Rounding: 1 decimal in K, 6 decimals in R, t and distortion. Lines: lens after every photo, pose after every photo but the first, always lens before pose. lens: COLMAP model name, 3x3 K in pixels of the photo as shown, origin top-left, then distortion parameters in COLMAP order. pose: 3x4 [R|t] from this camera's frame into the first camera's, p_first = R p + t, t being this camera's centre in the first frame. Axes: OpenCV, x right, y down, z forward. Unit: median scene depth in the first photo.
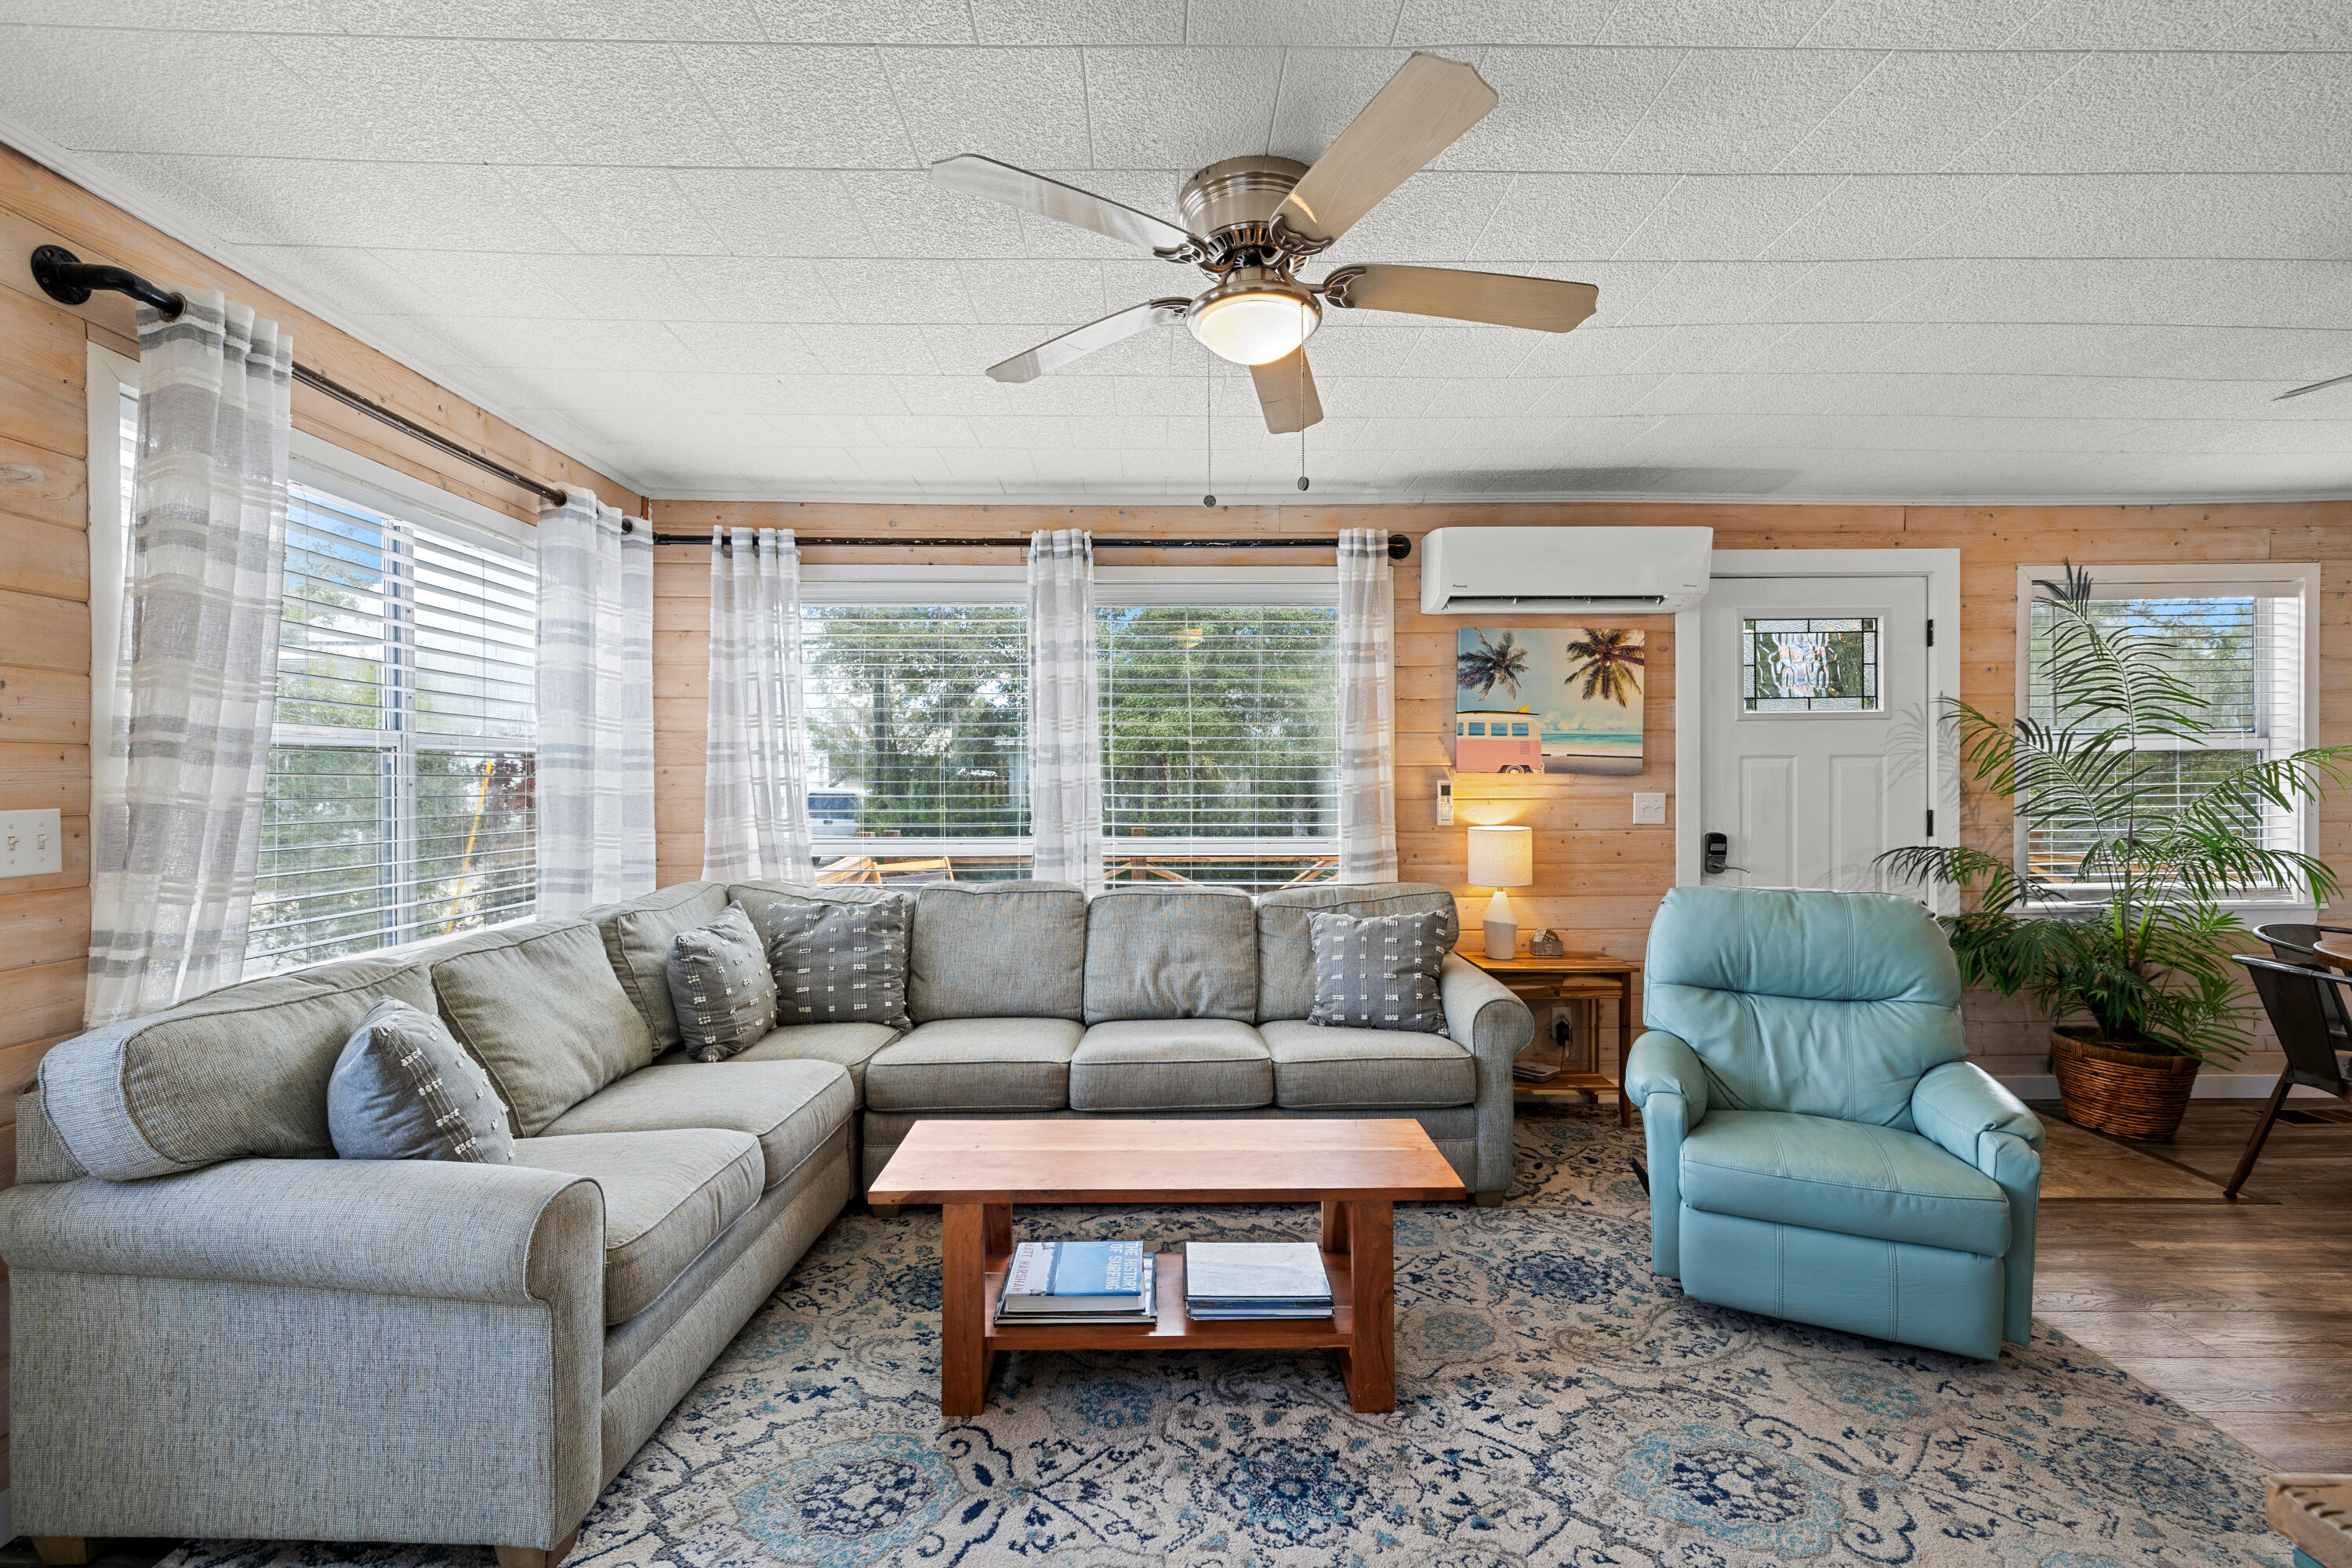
lens RADIAL K [[992.2, 0, 1176.0], [0, 992.2, 784.0], [0, 0, 1]] dist [0.004016, 0.000177]
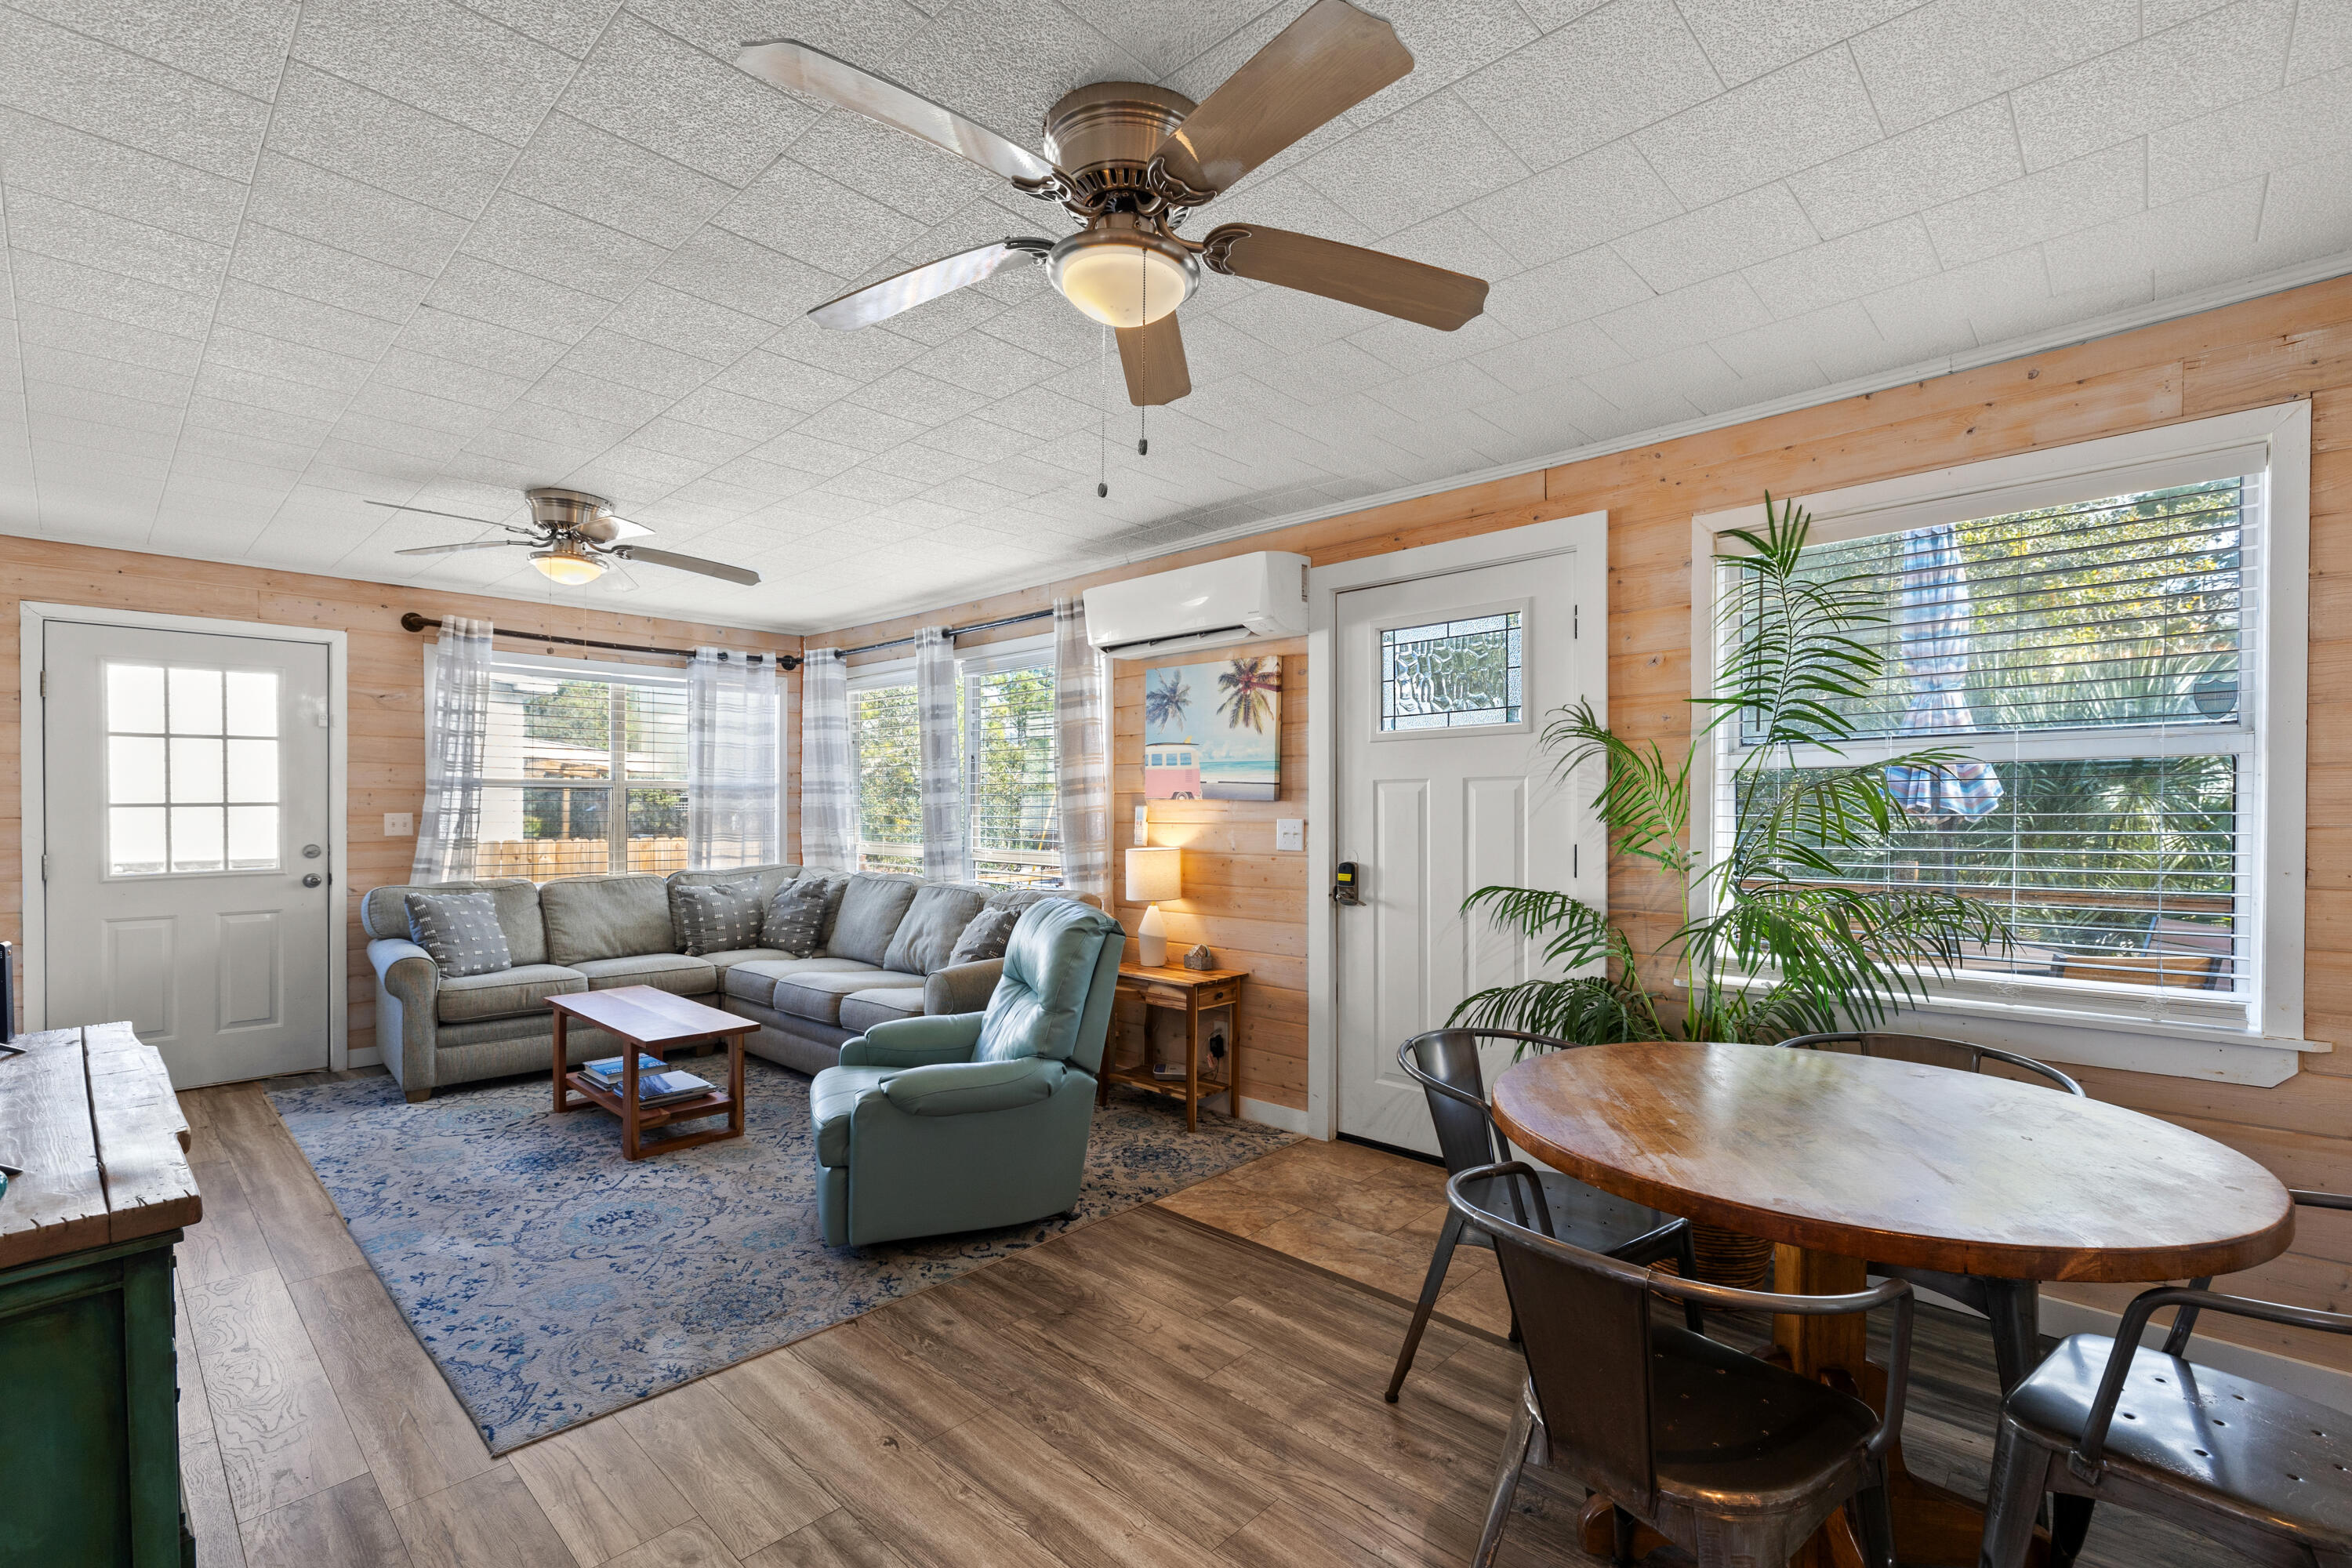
lens RADIAL K [[1033.0, 0, 1176.7], [0, 1033.0, 824.5], [0, 0, 1]] dist [0.009631, 0.000167]
pose [[0.716220, 0.015131, -0.697710, 1.155419], [-0.006761, 0.999868, 0.014743, -0.000082], [0.697841, -0.005843, 0.716228, 0.190550]]
